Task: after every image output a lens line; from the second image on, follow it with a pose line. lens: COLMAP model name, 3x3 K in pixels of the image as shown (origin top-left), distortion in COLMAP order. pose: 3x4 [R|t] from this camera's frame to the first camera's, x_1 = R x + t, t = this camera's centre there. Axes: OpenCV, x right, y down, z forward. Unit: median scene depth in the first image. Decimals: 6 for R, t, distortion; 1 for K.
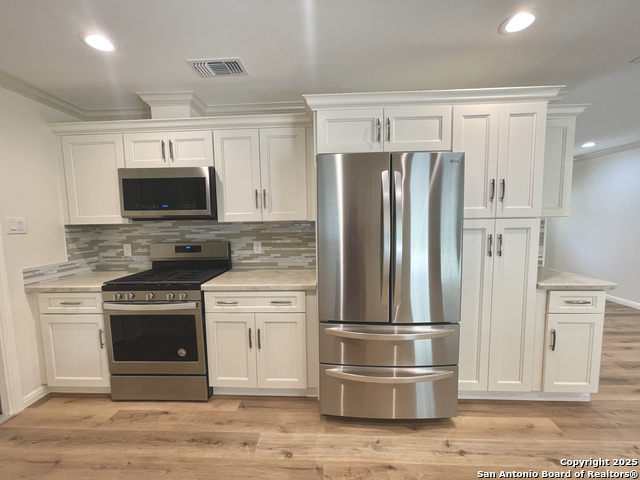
lens RADIAL K [[259.8, 0, 316.6], [0, 259.8, 241.2], [0, 0, 1]] dist [-0.006649, 0.004293]
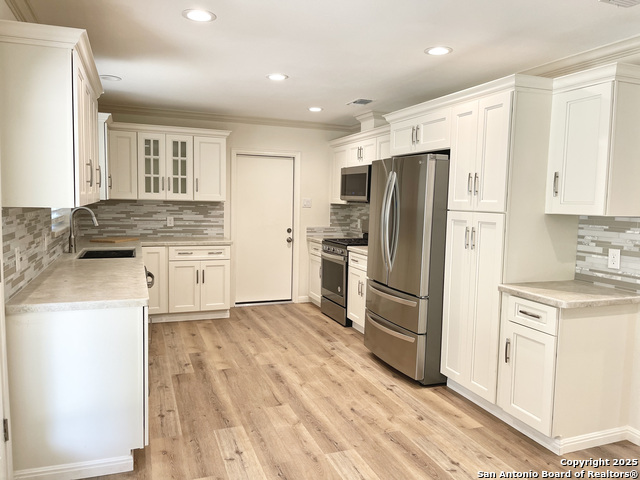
lens RADIAL K [[486.4, 0, 321.1], [0, 486.4, 241.8], [0, 0, 1]] dist [0.032710, -0.001035]
pose [[0.395471, 0.106872, -0.912239, 2.151789], [-0.107556, 0.991763, 0.069561, -0.038181], [0.912159, 0.070607, 0.403708, -0.290567]]
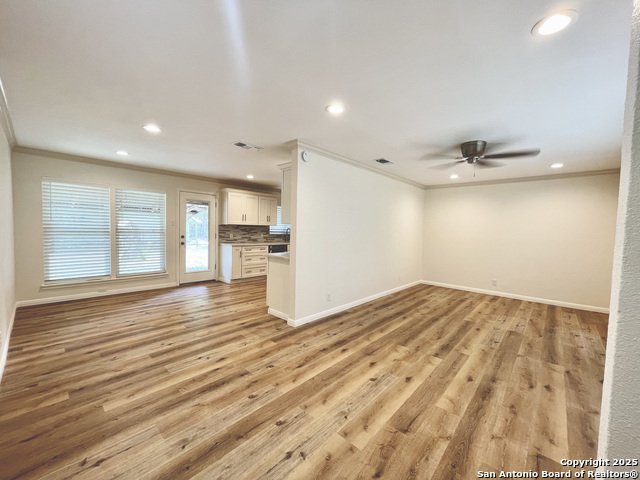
lens RADIAL K [[259.8, 0, 316.6], [0, 259.8, 241.2], [0, 0, 1]] dist [-0.006649, 0.004293]
pose [[-0.650270, 0.034289, -0.758929, 2.479332], [-0.080131, 0.990313, 0.113401, -0.223934], [0.755465, 0.134555, -0.641223, 2.681846]]
